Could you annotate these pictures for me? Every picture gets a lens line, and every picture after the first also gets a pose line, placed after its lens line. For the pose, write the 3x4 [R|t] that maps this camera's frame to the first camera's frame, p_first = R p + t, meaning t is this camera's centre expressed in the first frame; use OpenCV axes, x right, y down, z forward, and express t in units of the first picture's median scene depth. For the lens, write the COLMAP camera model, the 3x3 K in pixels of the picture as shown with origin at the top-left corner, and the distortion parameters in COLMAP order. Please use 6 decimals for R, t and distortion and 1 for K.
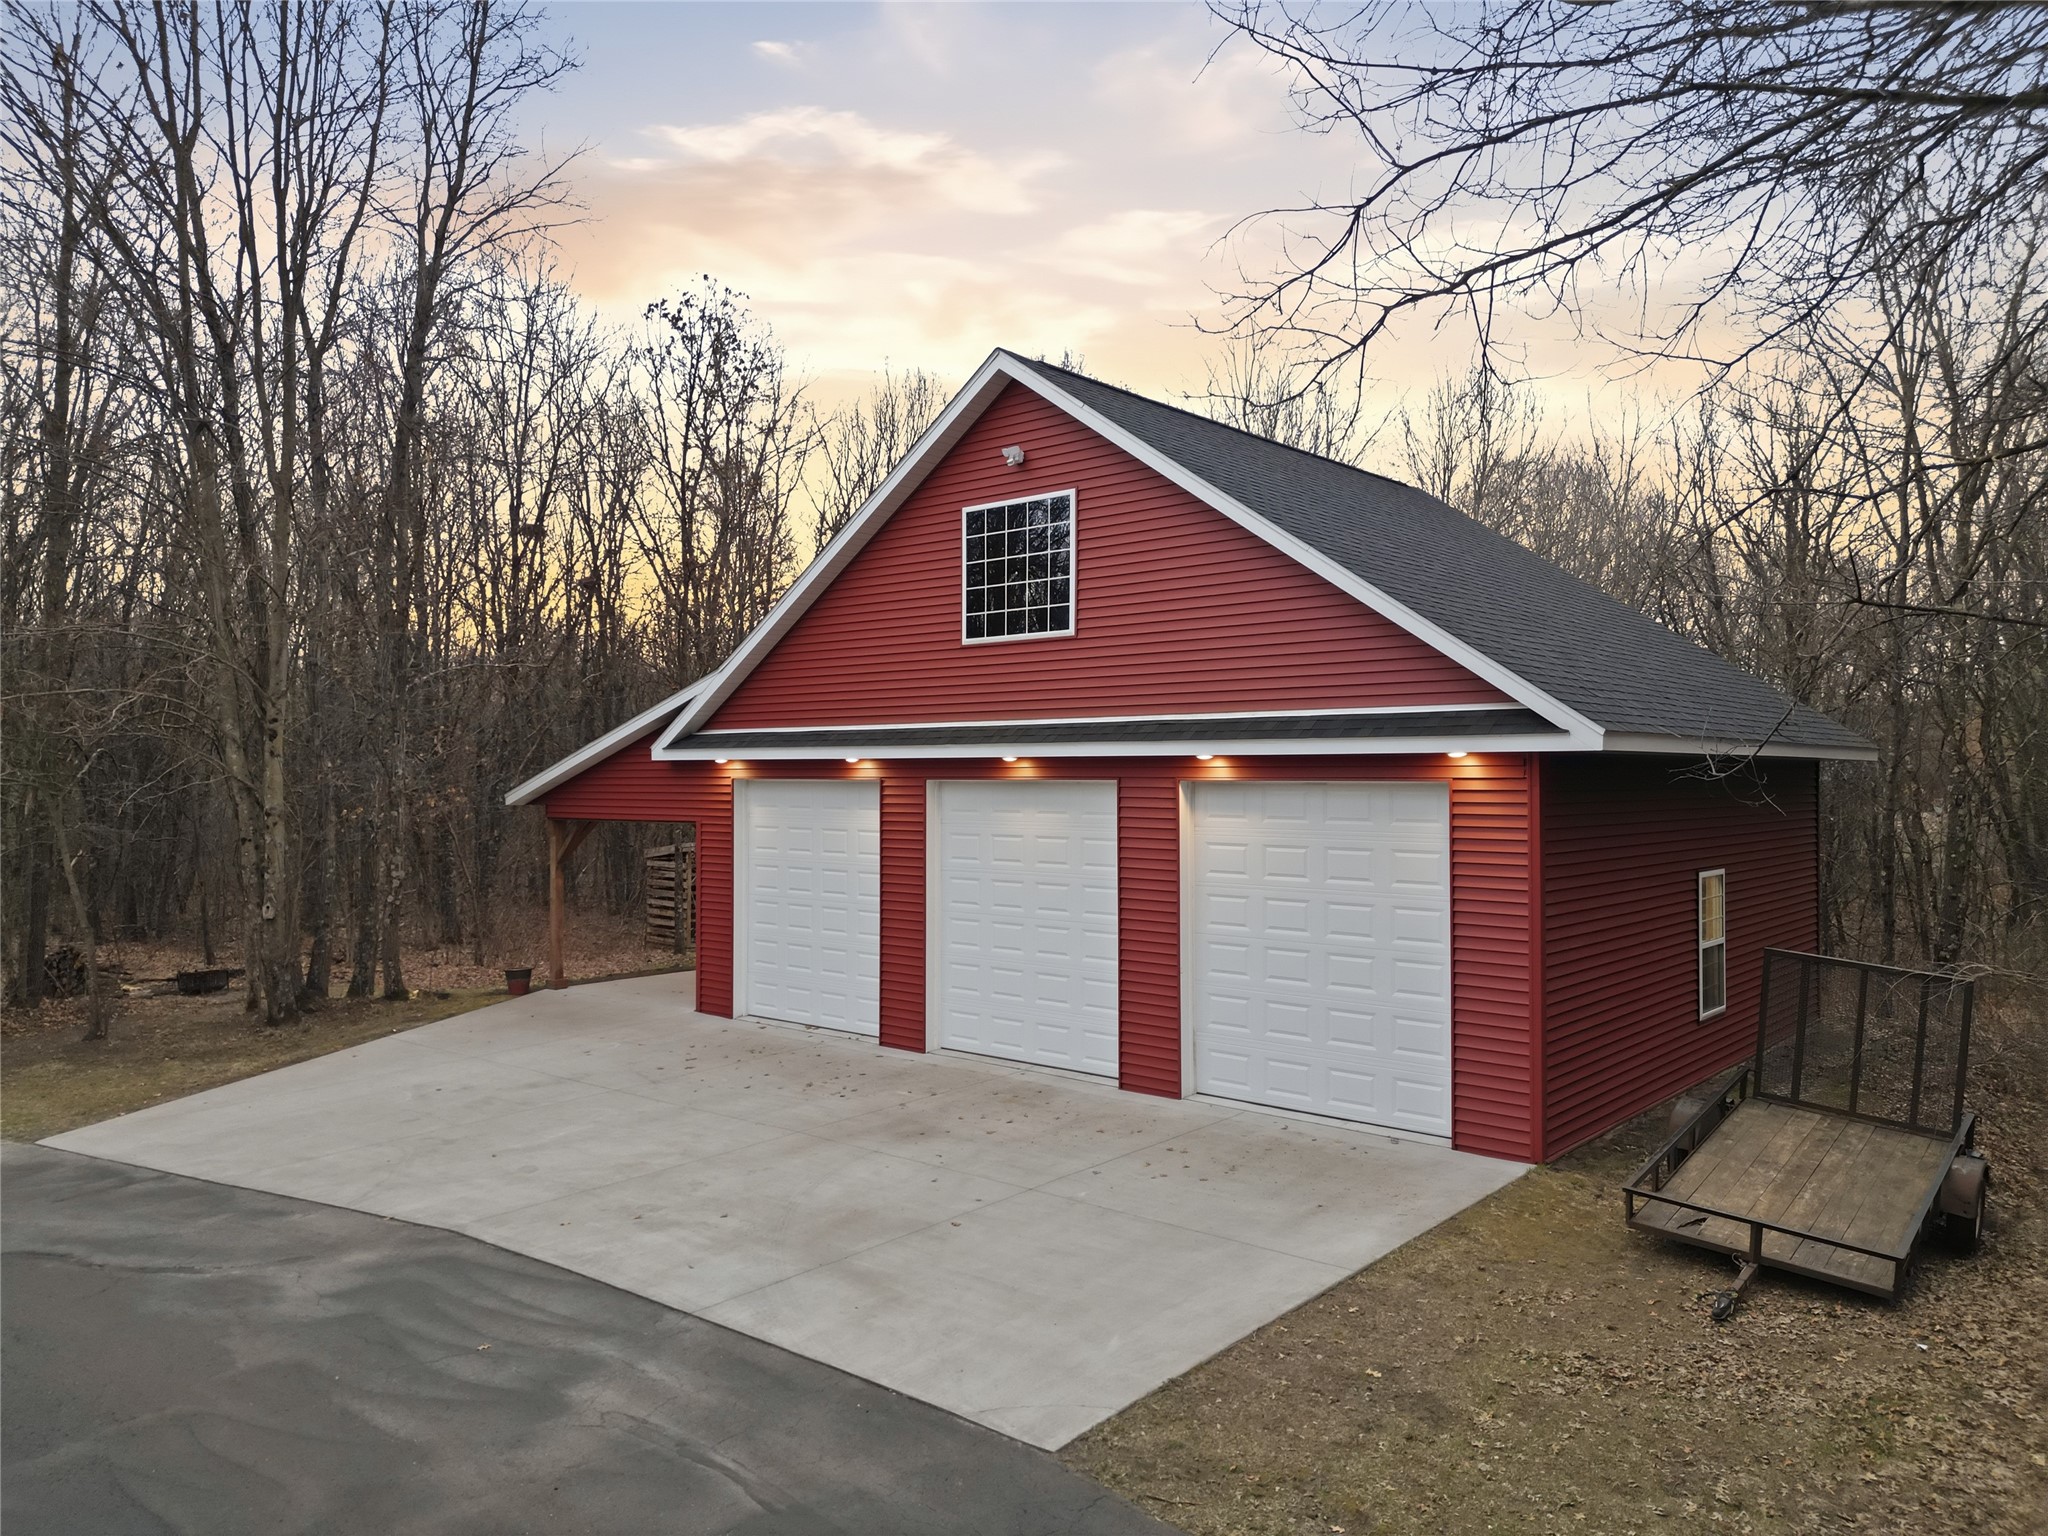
lens RADIAL K [[1447.2, 0, 1024.0], [0, 1447.2, 768.0], [0, 0, 1]] dist [0.071814, -0.073700]
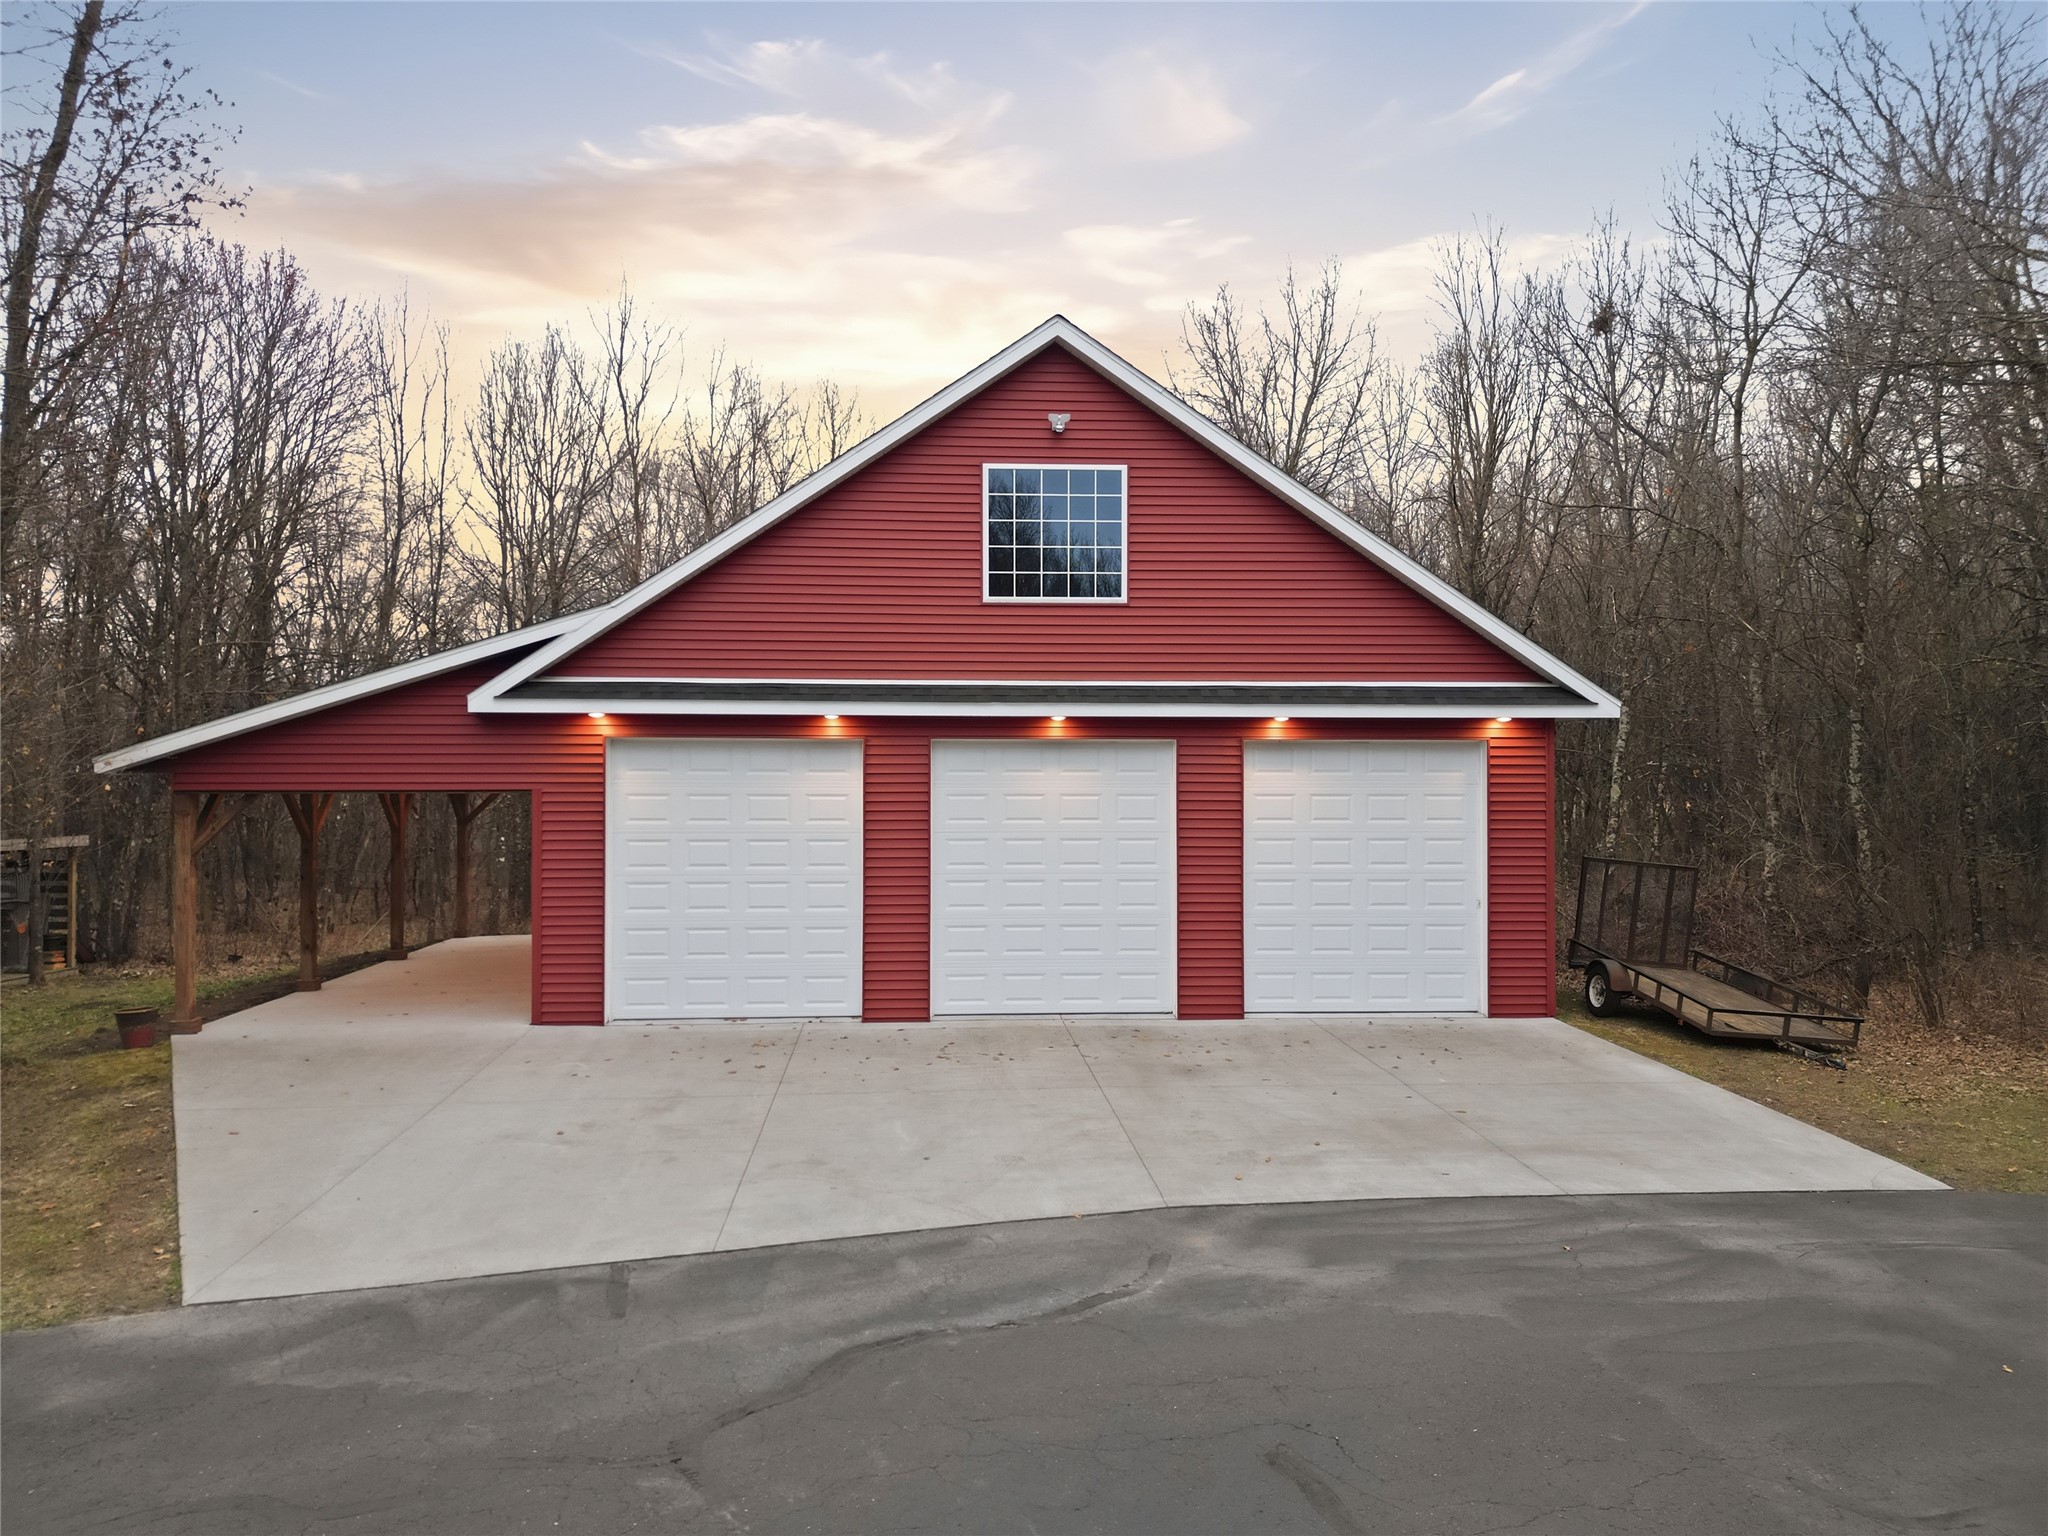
lens RADIAL K [[1447.2, 0, 1024.0], [0, 1447.2, 768.0], [0, 0, 1]] dist [0.071814, -0.073700]
pose [[0.707646, 0.003416, 0.706559, -0.986398], [-0.004450, 0.999990, -0.000379, 0.038897], [-0.706553, -0.002876, 0.707654, 0.382411]]
